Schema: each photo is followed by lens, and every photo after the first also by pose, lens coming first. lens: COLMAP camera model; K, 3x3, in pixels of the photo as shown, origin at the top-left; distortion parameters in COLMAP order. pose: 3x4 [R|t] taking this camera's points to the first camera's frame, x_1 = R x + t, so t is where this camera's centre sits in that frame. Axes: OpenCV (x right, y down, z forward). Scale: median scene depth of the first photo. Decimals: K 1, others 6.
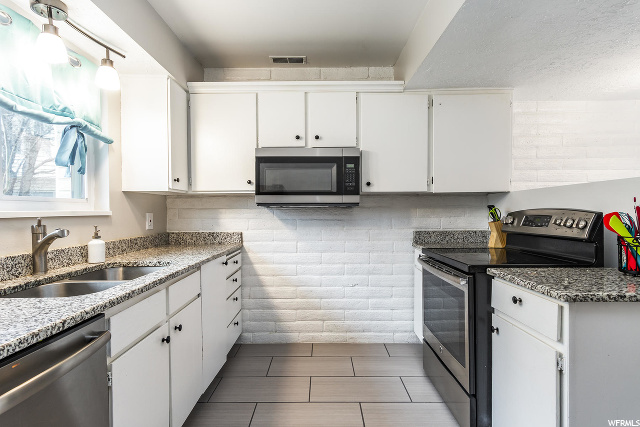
lens RADIAL K [[317.8, 0, 317.3], [0, 317.8, 216.7], [0, 0, 1]] dist [0.004492, 0.001008]
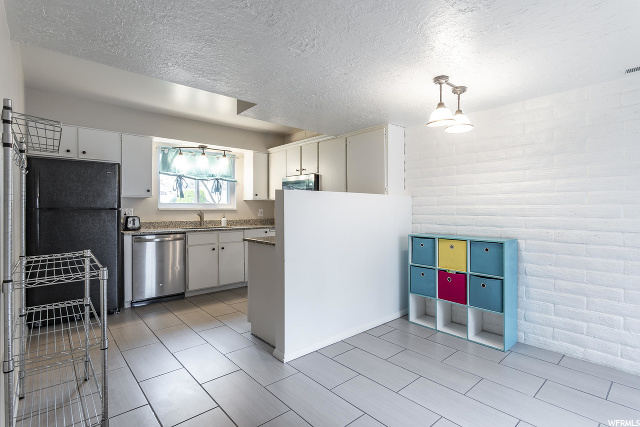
lens RADIAL K [[317.8, 0, 325.2], [0, 317.8, 209.6], [0, 0, 1]] dist [0.004492, 0.001008]
pose [[0.674349, 0.007801, -0.738372, 2.837861], [-0.018341, 0.999813, -0.006187, -0.005424], [0.738185, 0.017715, 0.674365, -0.329043]]
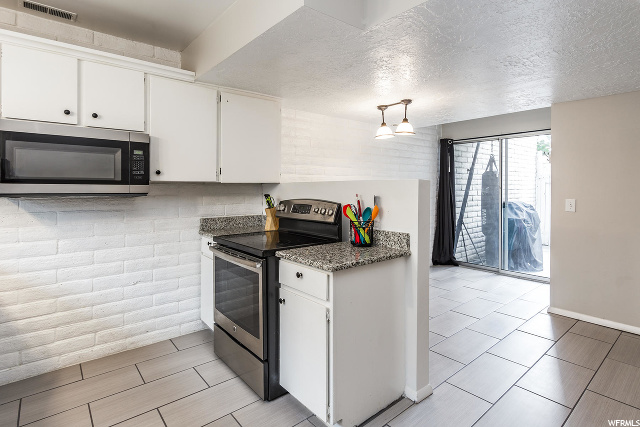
lens RADIAL K [[317.8, 0, 317.7], [0, 317.8, 191.2], [0, 0, 1]] dist [0.004492, 0.001008]
pose [[0.769475, 0.014657, 0.638509, -0.074510], [0.000209, 0.999731, -0.023201, -0.024947], [-0.638677, 0.017986, 0.769264, -0.028316]]
